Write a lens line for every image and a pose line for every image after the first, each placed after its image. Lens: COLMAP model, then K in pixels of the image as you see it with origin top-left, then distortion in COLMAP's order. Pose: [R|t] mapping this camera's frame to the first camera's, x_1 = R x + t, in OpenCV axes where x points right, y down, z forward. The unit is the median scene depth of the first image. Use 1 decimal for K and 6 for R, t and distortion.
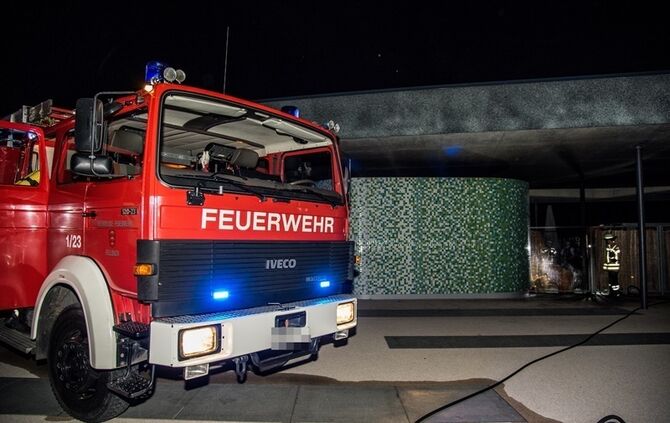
lens RADIAL K [[454.3, 0, 339.2], [0, 454.3, 228.6], [0, 0, 1]] dist [-0.129045, 0.068842]
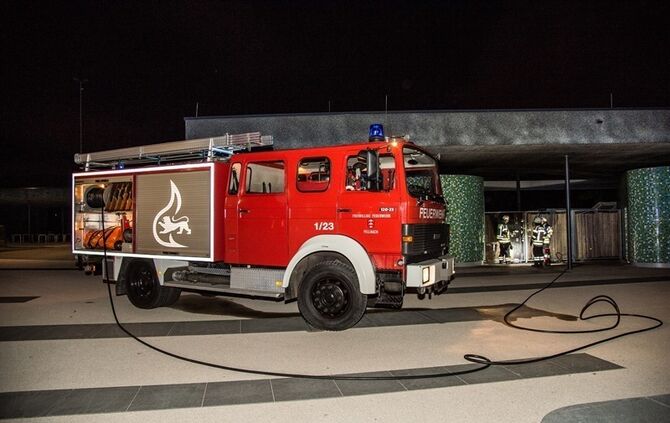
lens RADIAL K [[454.3, 0, 339.2], [0, 454.3, 228.6], [0, 0, 1]] dist [-0.129045, 0.068842]
pose [[0.979542, -0.014368, 0.200728, -0.381664], [0.007235, 0.999317, 0.036224, -0.009869], [-0.201112, -0.034031, 0.978977, -0.308057]]
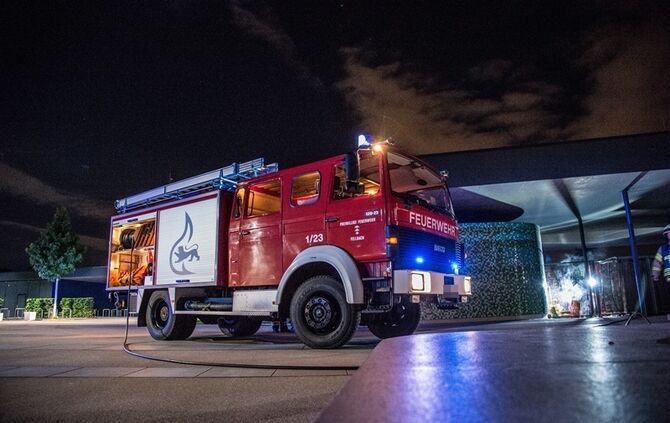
lens RADIAL K [[454.3, 0, 339.2], [0, 454.3, 228.6], [0, 0, 1]] dist [-0.129045, 0.068842]
pose [[0.999362, -0.025796, 0.024709, -0.235029], [0.029226, 0.988200, -0.150356, 0.107564], [-0.020539, 0.150983, 0.988323, -0.298063]]
